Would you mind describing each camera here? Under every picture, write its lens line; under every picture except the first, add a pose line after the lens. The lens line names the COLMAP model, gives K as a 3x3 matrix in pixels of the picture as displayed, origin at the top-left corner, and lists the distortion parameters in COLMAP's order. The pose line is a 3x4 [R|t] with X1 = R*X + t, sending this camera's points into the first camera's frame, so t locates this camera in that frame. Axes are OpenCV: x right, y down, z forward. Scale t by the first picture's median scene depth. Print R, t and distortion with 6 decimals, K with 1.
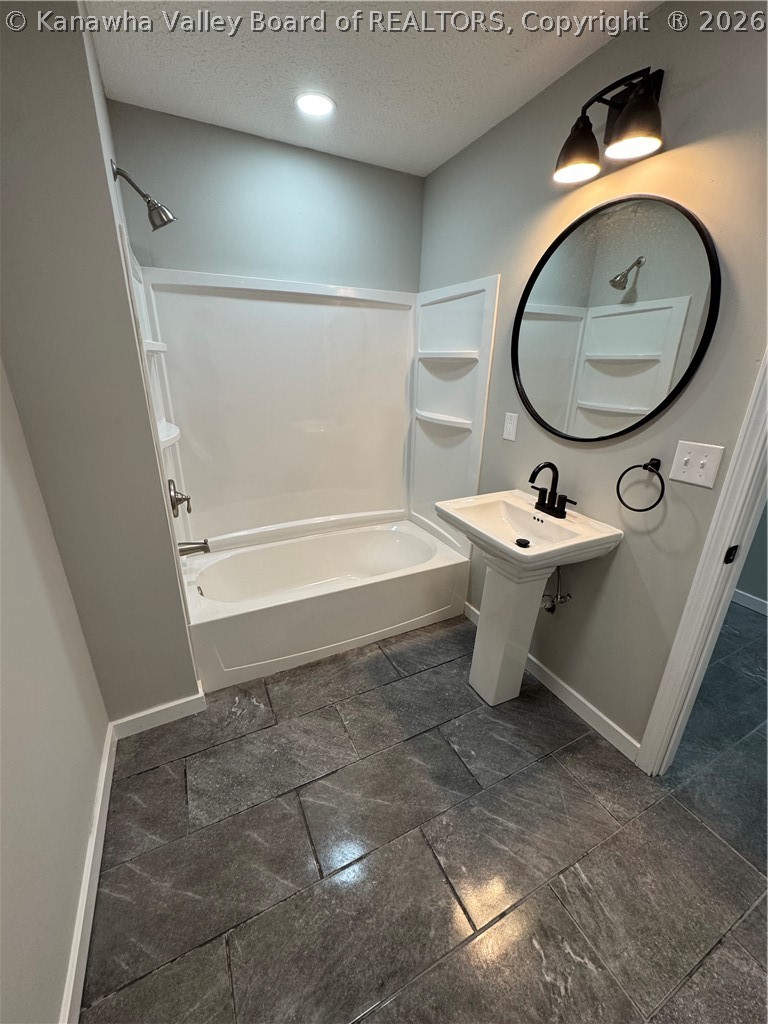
lens RADIAL K [[410.3, 0, 381.7], [0, 410.3, 512.1], [0, 0, 1]] dist [-0.002092, 0.000452]
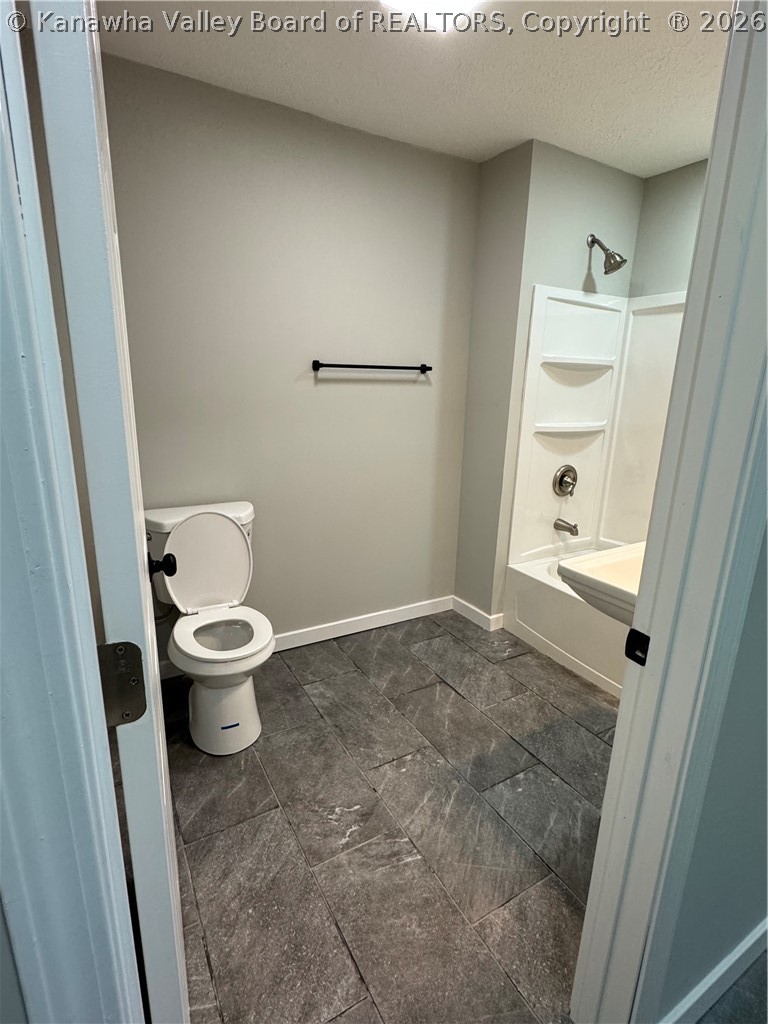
lens RADIAL K [[509.8, 0, 380.0], [0, 509.8, 513.2], [0, 0, 1]] dist [-0.001082, 0.000224]
pose [[0.053794, 0.240474, -0.969164, 1.290760], [-0.372944, 0.905173, 0.203896, -0.066085], [0.926293, 0.350475, 0.138376, 0.422553]]
